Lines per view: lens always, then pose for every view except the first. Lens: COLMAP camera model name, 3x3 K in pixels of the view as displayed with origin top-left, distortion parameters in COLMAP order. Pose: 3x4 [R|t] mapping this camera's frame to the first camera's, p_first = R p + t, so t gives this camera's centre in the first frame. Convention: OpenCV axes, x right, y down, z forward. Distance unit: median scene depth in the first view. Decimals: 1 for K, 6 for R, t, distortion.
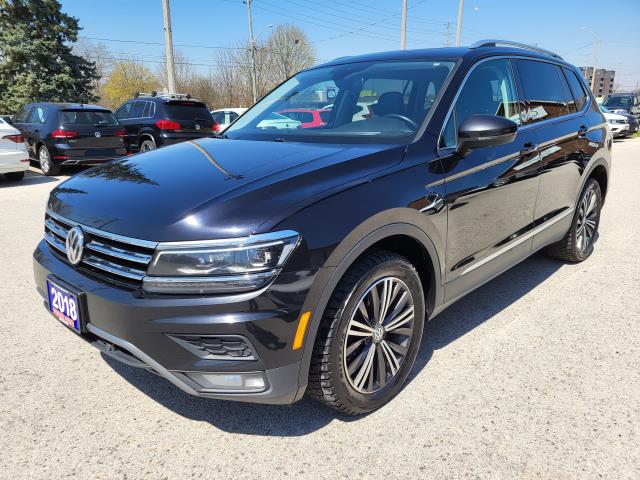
lens RADIAL K [[493.4, 0, 318.6], [0, 493.4, 245.5], [0, 0, 1]] dist [0.023298, -0.004729]
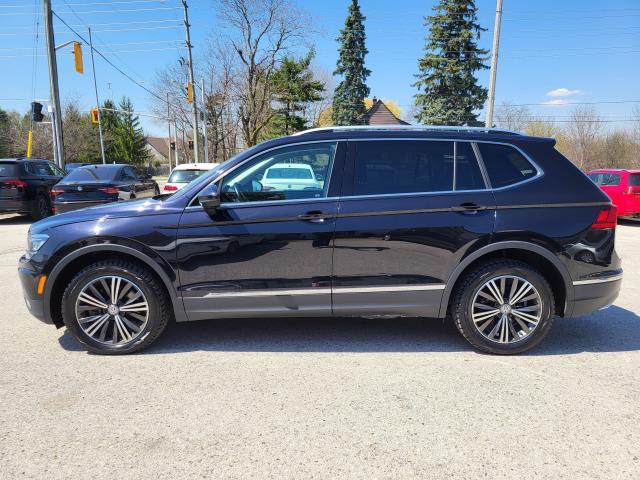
lens RADIAL K [[493.4, 0, 318.6], [0, 493.4, 245.5], [0, 0, 1]] dist [0.023298, -0.004729]
pose [[0.685295, 0.125813, -0.717316, 1.653148], [-0.204333, 0.978618, -0.023568, -0.127623], [0.699013, 0.162722, 0.696349, 0.262966]]
